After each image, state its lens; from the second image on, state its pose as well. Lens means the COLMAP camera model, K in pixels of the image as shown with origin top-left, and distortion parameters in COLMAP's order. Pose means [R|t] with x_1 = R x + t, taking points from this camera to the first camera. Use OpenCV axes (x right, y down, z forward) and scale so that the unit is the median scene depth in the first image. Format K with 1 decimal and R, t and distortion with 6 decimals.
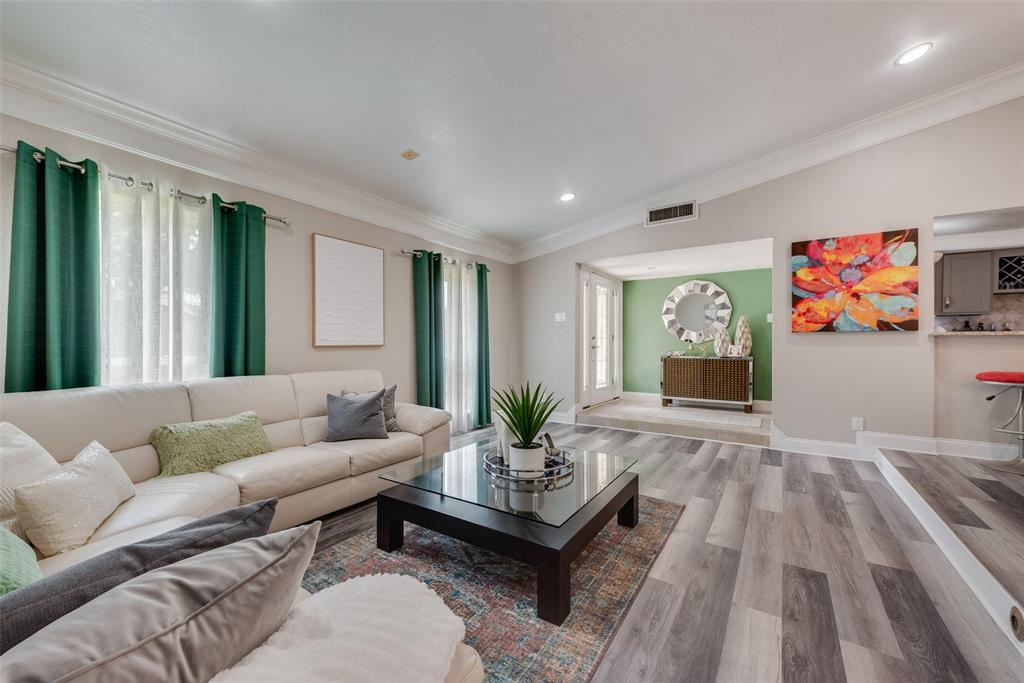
lens RADIAL K [[398.6, 0, 507.5], [0, 398.6, 345.6], [0, 0, 1]] dist [0.002273, -0.000232]
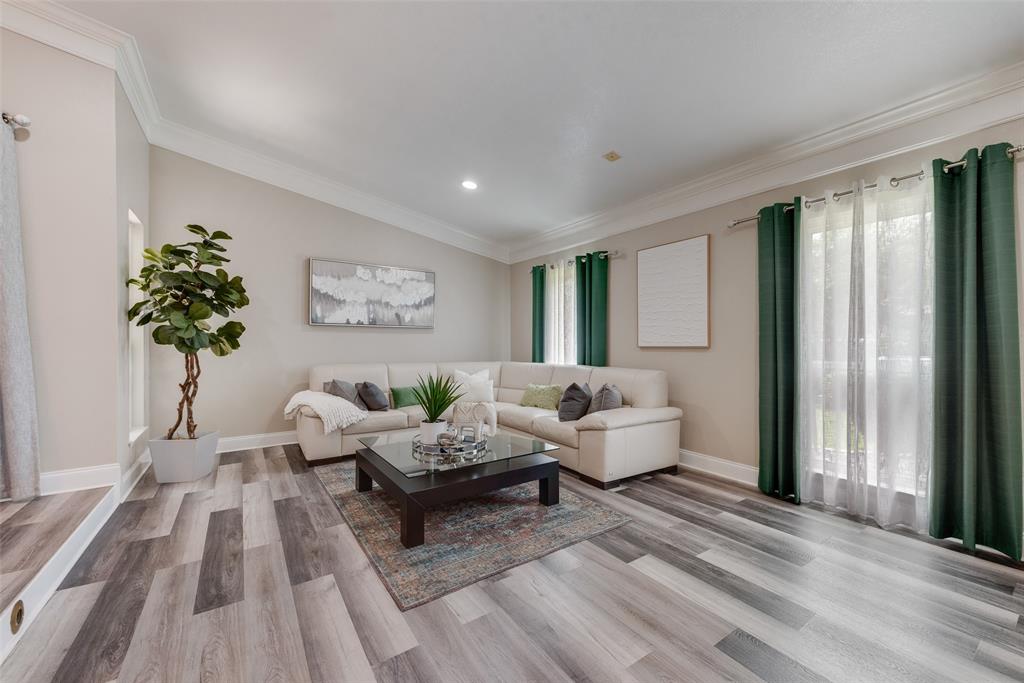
lens RADIAL K [[398.6, 0, 507.5], [0, 398.6, 345.6], [0, 0, 1]] dist [0.002273, -0.000232]
pose [[-0.366601, 0.001353, -0.930377, 1.098905], [-0.009007, 0.999947, 0.005003, -0.009074], [0.930335, 0.010214, -0.366569, 1.577258]]
